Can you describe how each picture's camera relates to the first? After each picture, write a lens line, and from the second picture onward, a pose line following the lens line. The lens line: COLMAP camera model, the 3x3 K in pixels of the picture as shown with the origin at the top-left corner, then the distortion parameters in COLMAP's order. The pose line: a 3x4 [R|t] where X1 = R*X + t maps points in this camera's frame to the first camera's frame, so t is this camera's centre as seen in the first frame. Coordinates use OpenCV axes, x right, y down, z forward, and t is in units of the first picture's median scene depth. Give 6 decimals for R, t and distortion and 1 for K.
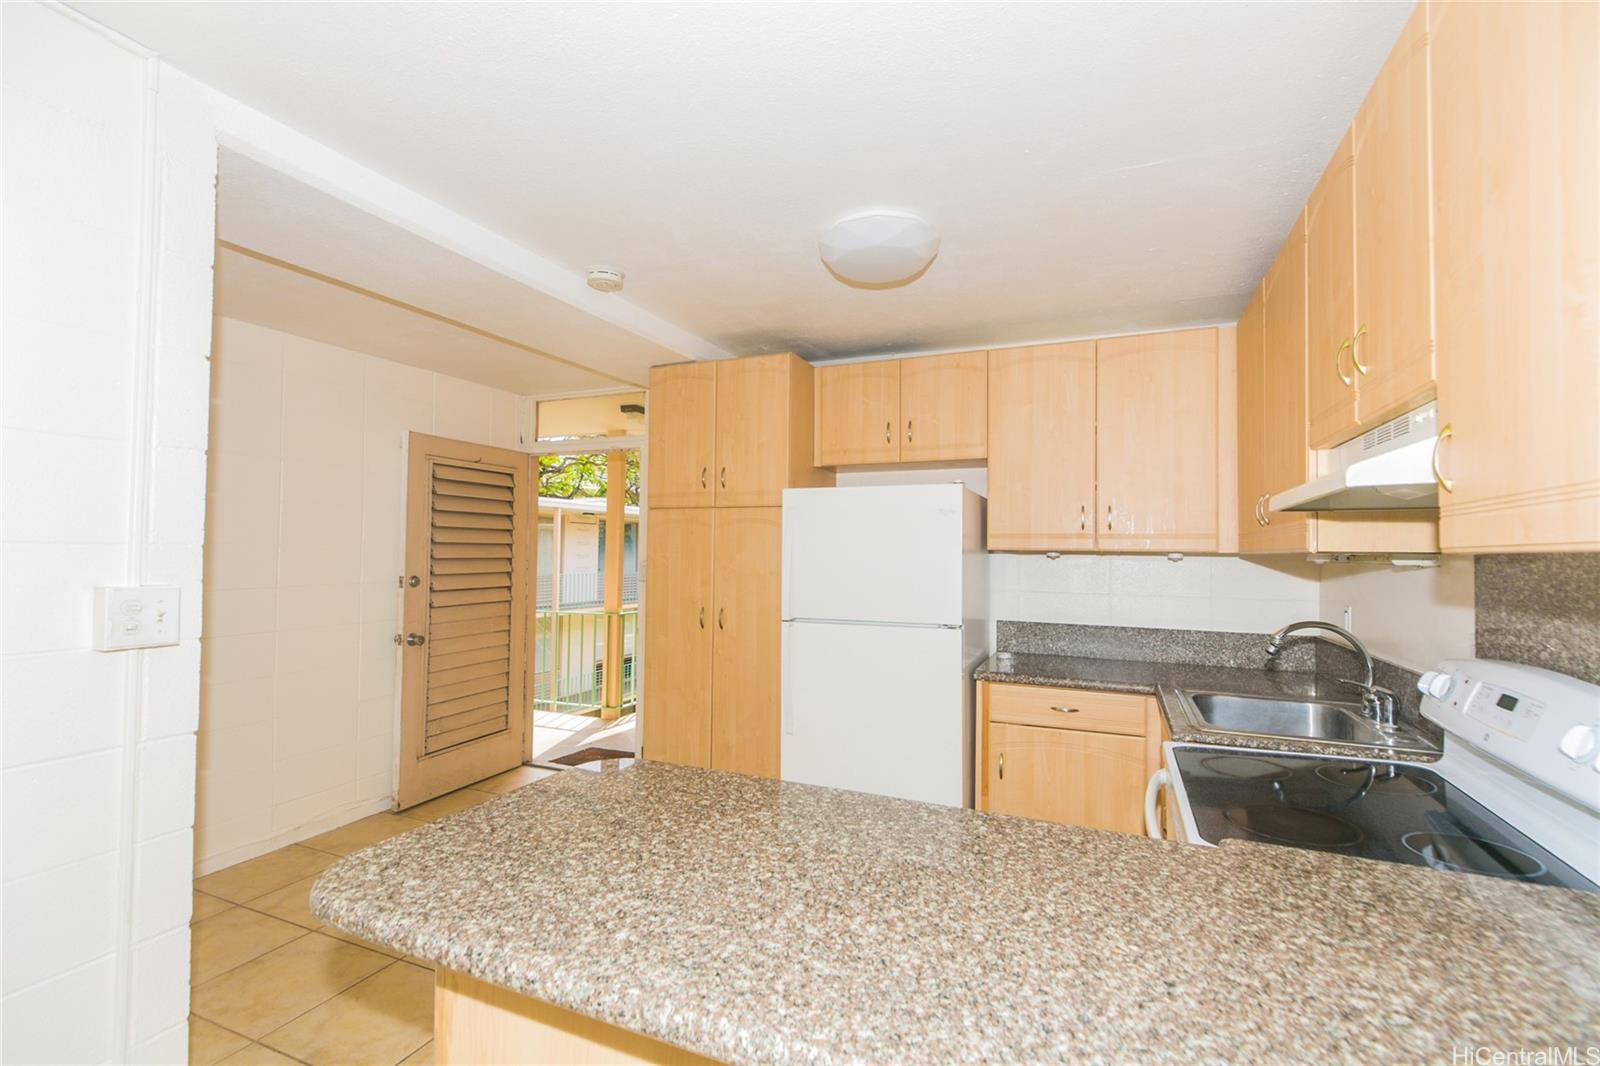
lens RADIAL K [[723.7, 0, 808.4], [0, 723.7, 524.3], [0, 0, 1]] dist [0.009385, -0.004671]
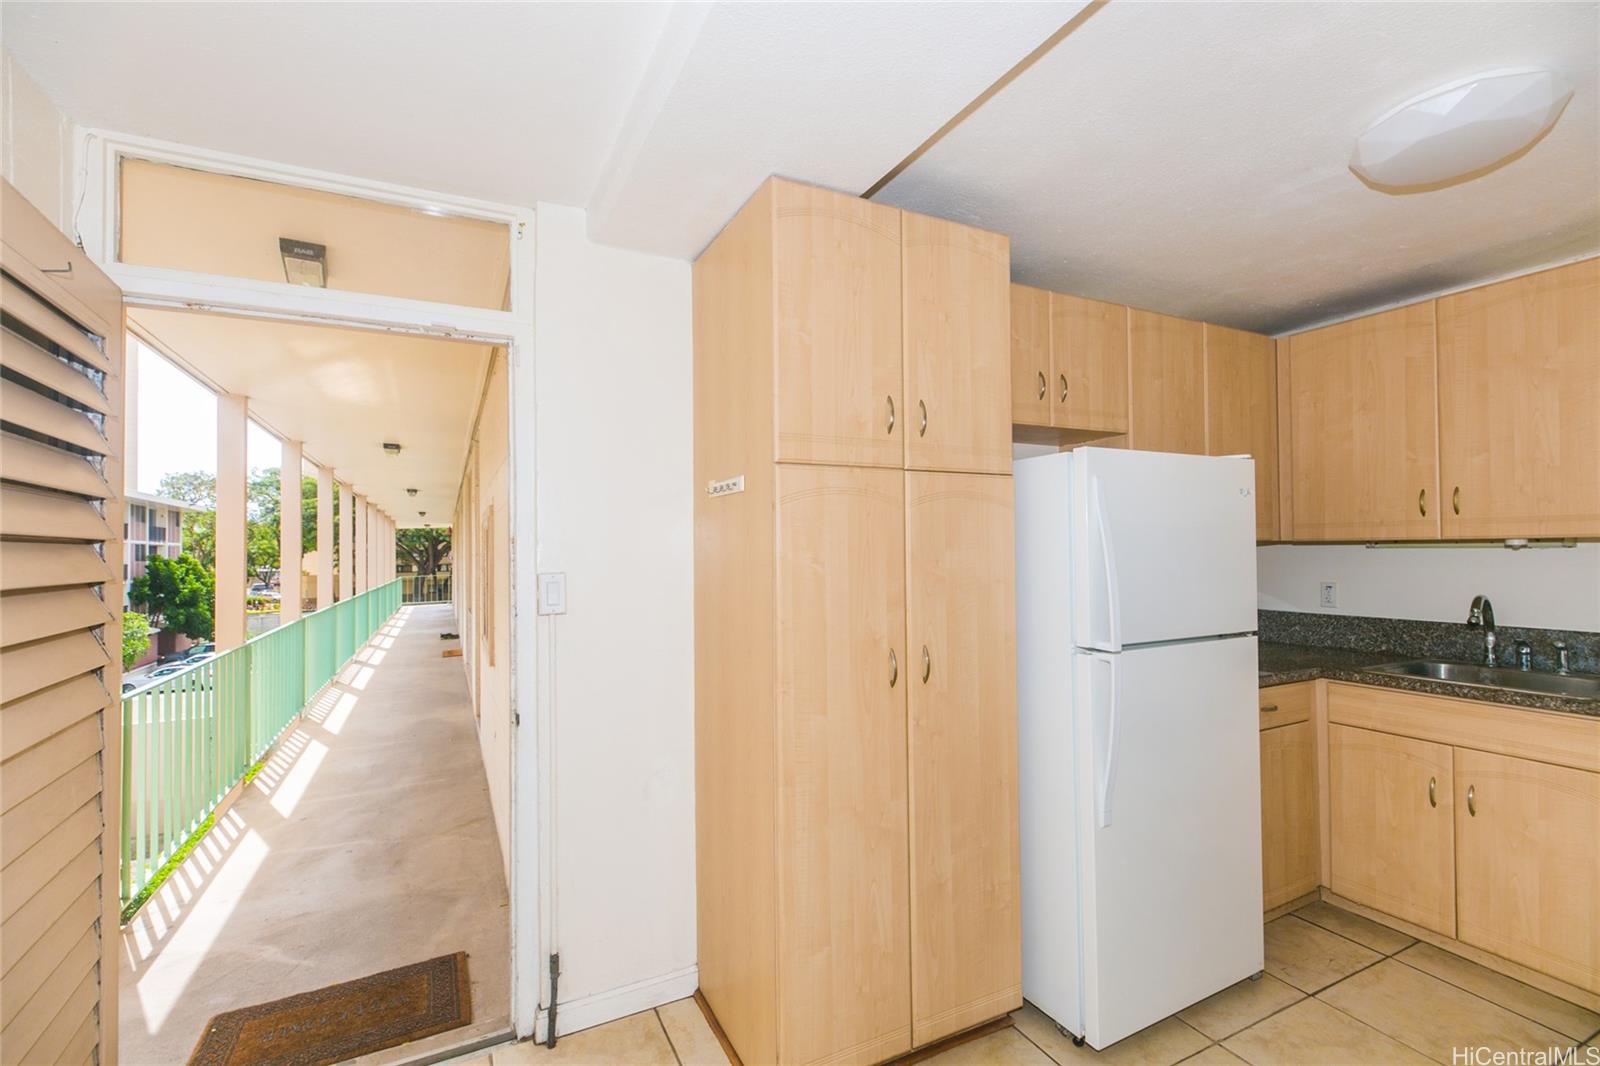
lens RADIAL K [[723.7, 0, 800.4], [0, 723.7, 532.7], [0, 0, 1]] dist [0.009385, -0.004671]
pose [[0.645135, 0.002201, 0.764065, -0.761687], [-0.013485, 0.999873, 0.008506, 0.027492], [-0.763950, -0.015791, 0.645083, 0.864876]]
